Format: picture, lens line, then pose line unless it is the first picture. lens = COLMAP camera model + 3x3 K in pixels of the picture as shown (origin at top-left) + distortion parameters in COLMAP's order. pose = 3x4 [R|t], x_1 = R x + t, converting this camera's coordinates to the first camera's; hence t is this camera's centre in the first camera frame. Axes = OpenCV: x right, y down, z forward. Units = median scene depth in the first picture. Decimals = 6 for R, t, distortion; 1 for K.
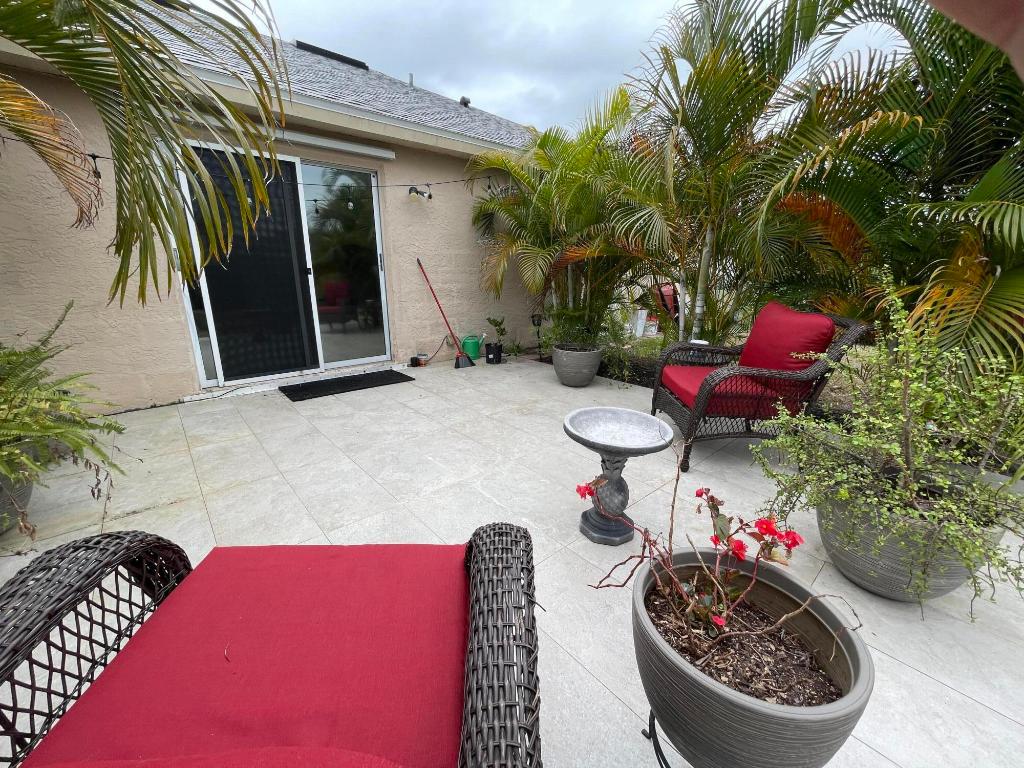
lens RADIAL K [[413.3, 0, 514.1], [0, 413.3, 387.2], [0, 0, 1]] dist [-0.007487, -0.000227]
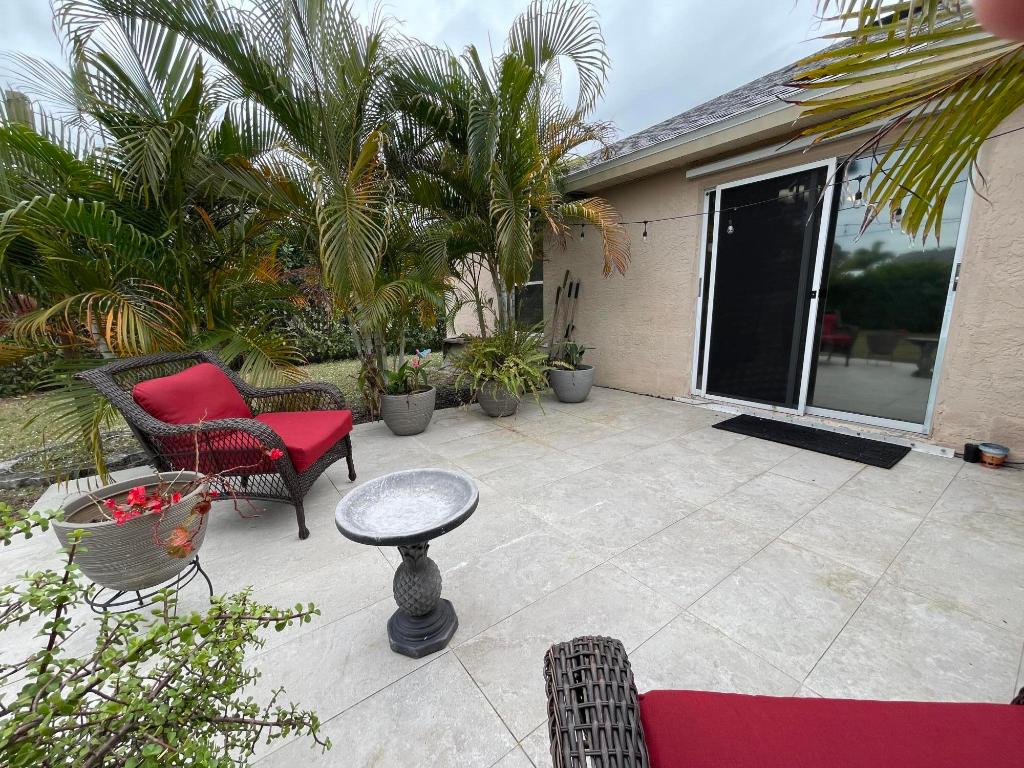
lens RADIAL K [[413.3, 0, 514.1], [0, 413.3, 387.2], [0, 0, 1]] dist [-0.007487, -0.000227]
pose [[-0.093797, 0.202638, -0.974751, 0.444102], [-0.247251, 0.943654, 0.219966, -0.151975], [0.964401, 0.261640, -0.038410, 0.548429]]
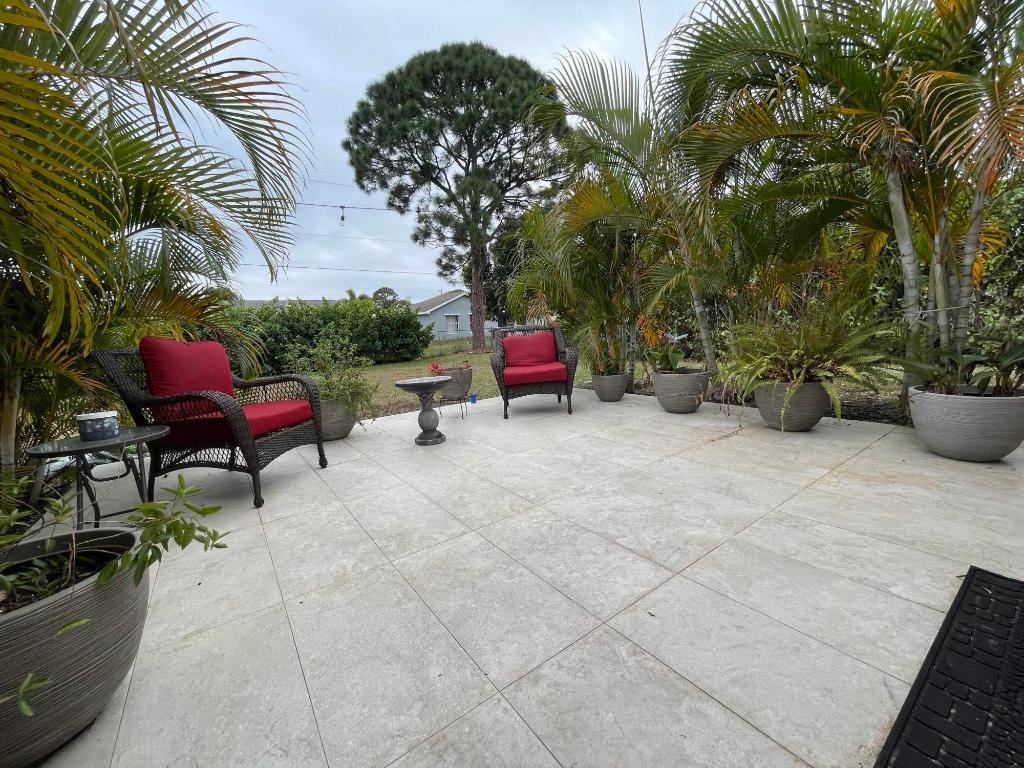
lens RADIAL K [[413.3, 0, 514.1], [0, 413.3, 387.2], [0, 0, 1]] dist [-0.007487, -0.000227]
pose [[-0.994395, 0.036750, 0.099134, -0.164781], [0.073874, 0.912295, 0.402815, -0.289232], [-0.075636, 0.407881, -0.909897, 1.278380]]
